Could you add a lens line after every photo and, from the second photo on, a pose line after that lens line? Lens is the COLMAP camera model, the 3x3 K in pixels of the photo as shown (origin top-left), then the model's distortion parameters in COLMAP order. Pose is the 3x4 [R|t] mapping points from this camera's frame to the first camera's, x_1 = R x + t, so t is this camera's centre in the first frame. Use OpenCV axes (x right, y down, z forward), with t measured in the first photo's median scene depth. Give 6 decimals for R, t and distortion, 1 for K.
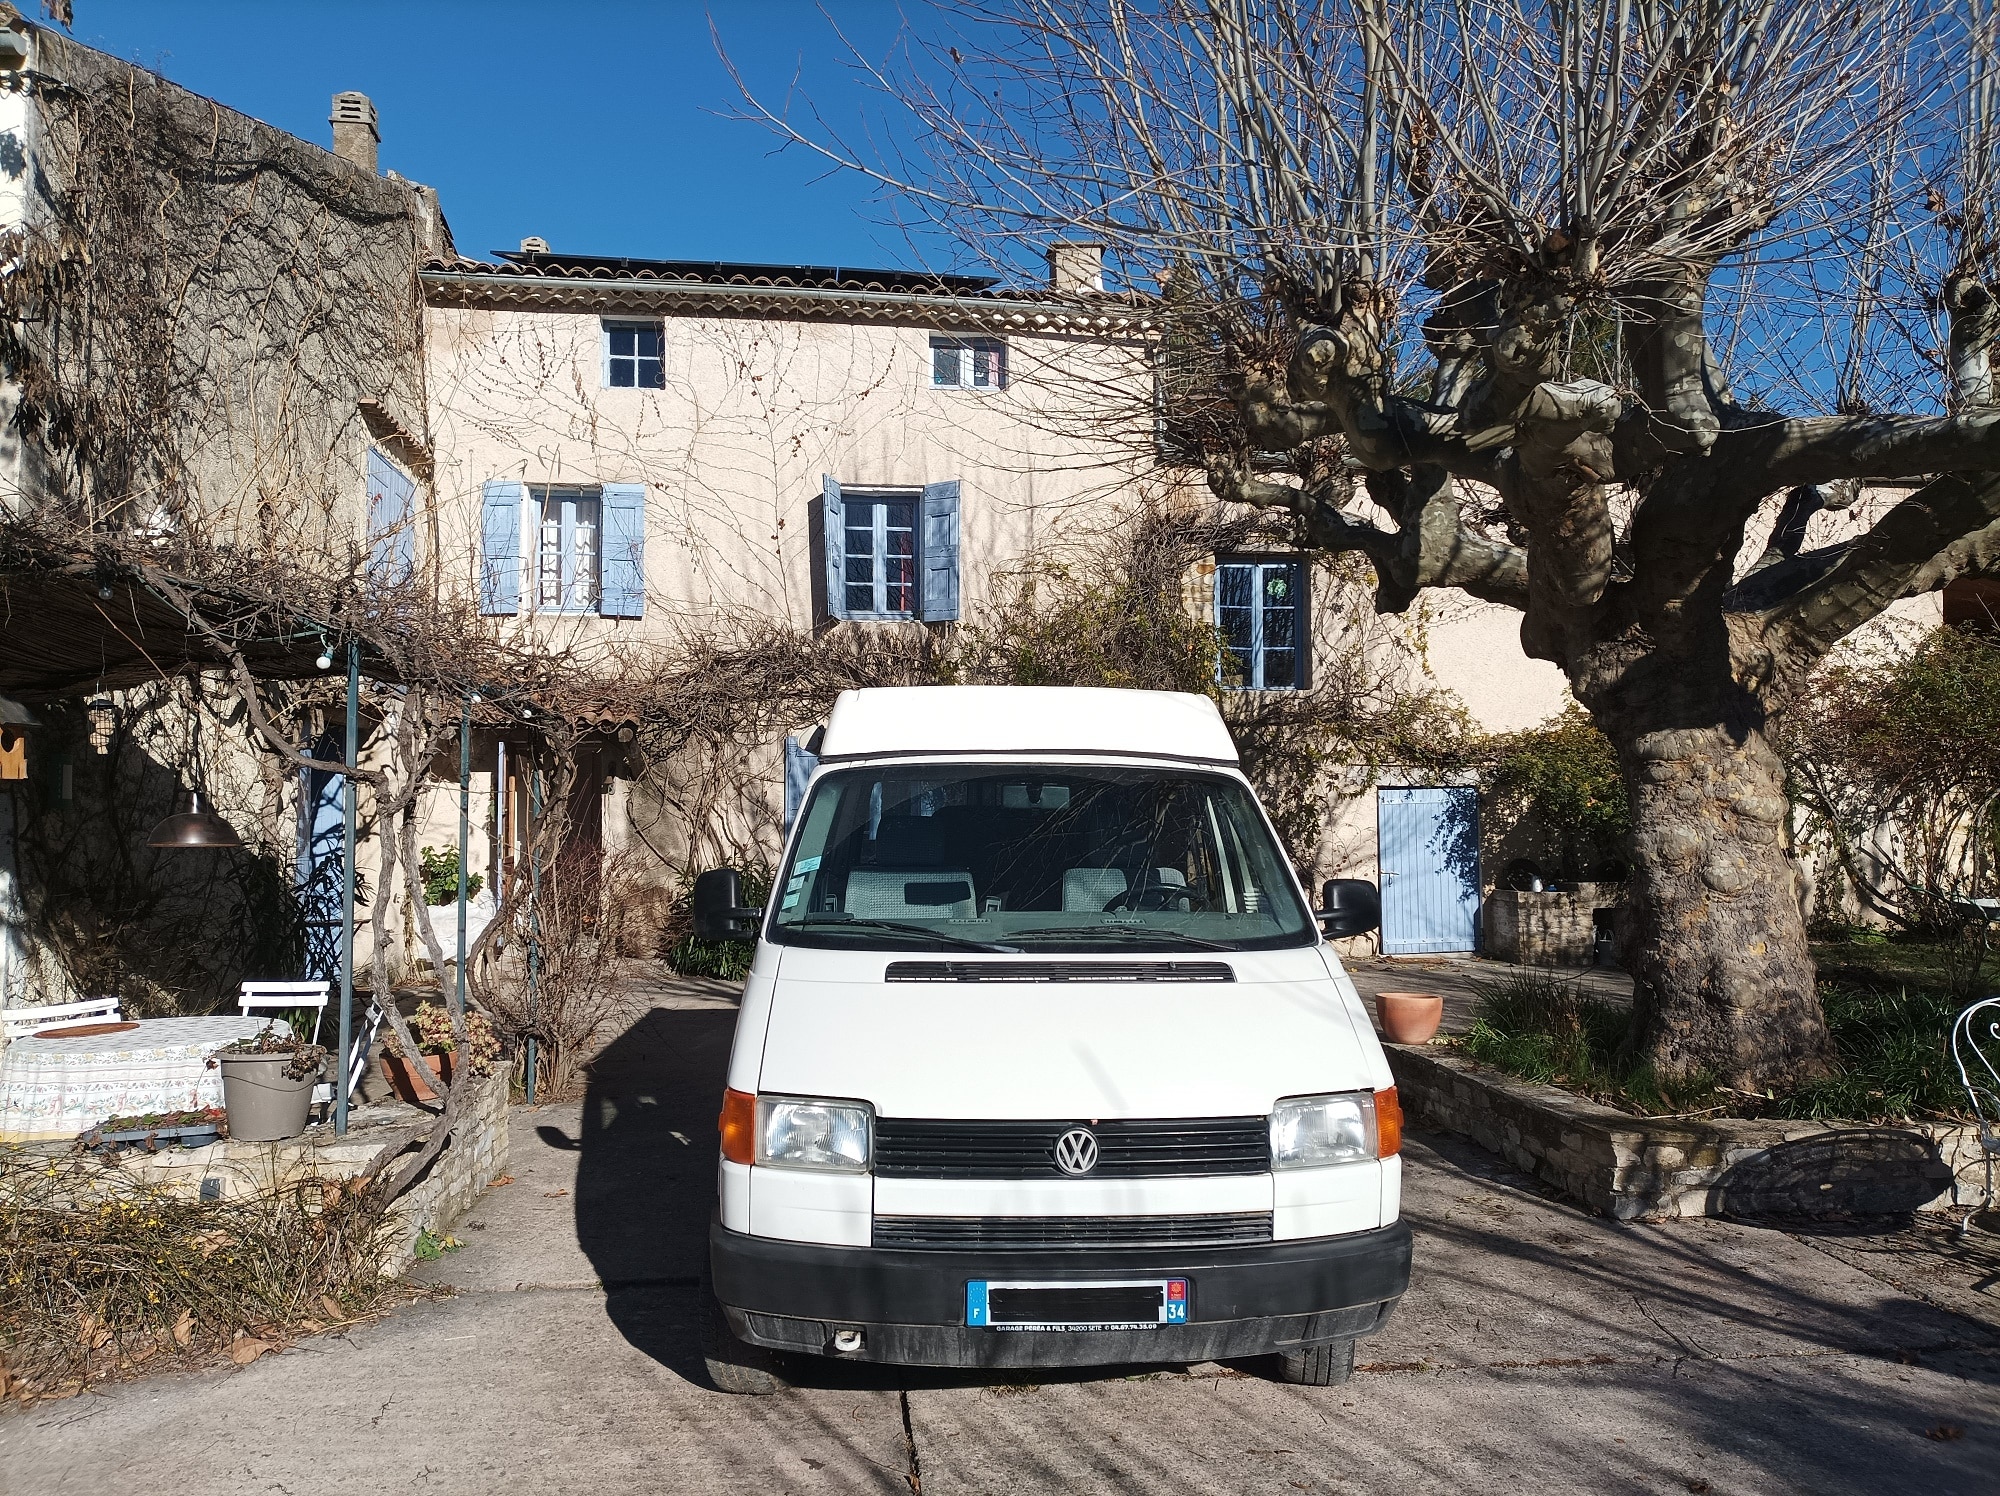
lens RADIAL K [[1489.8, 0, 1000.0], [0, 1489.8, 748.0], [0, 0, 1]] dist [0.026428, -0.041330]
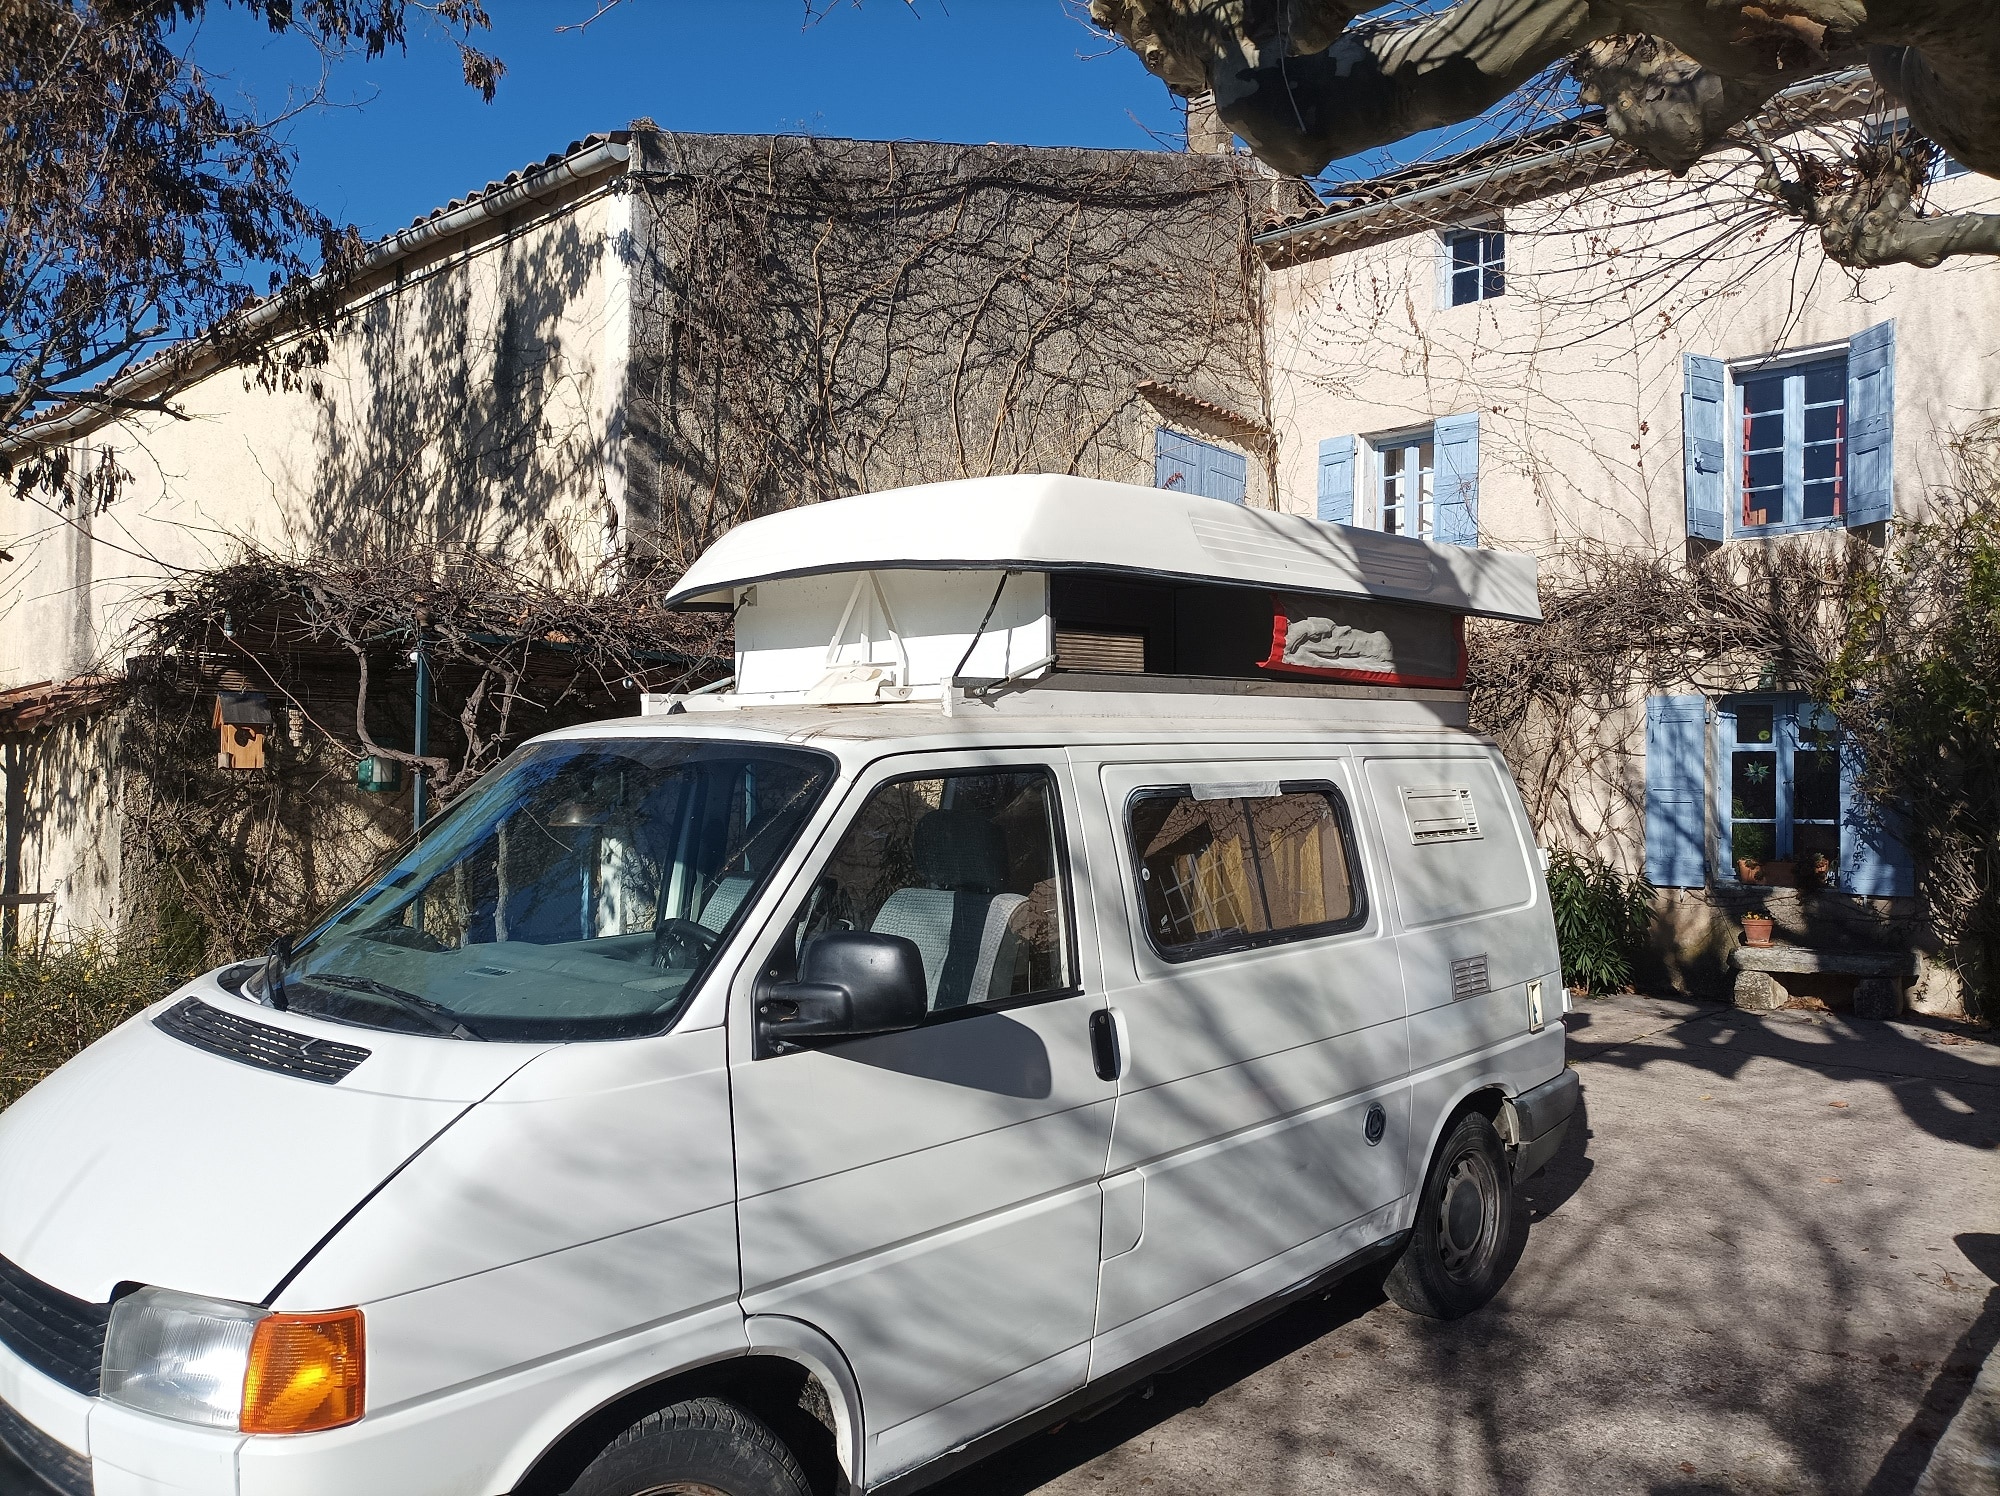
lens RADIAL K [[1489.8, 0, 1000.0], [0, 1489.8, 748.0], [0, 0, 1]] dist [0.026428, -0.041330]
pose [[0.653817, -0.018643, -0.756423, 0.228950], [0.031312, 0.999507, 0.002431, 0.006438], [0.756005, -0.025275, 0.654078, 0.223580]]
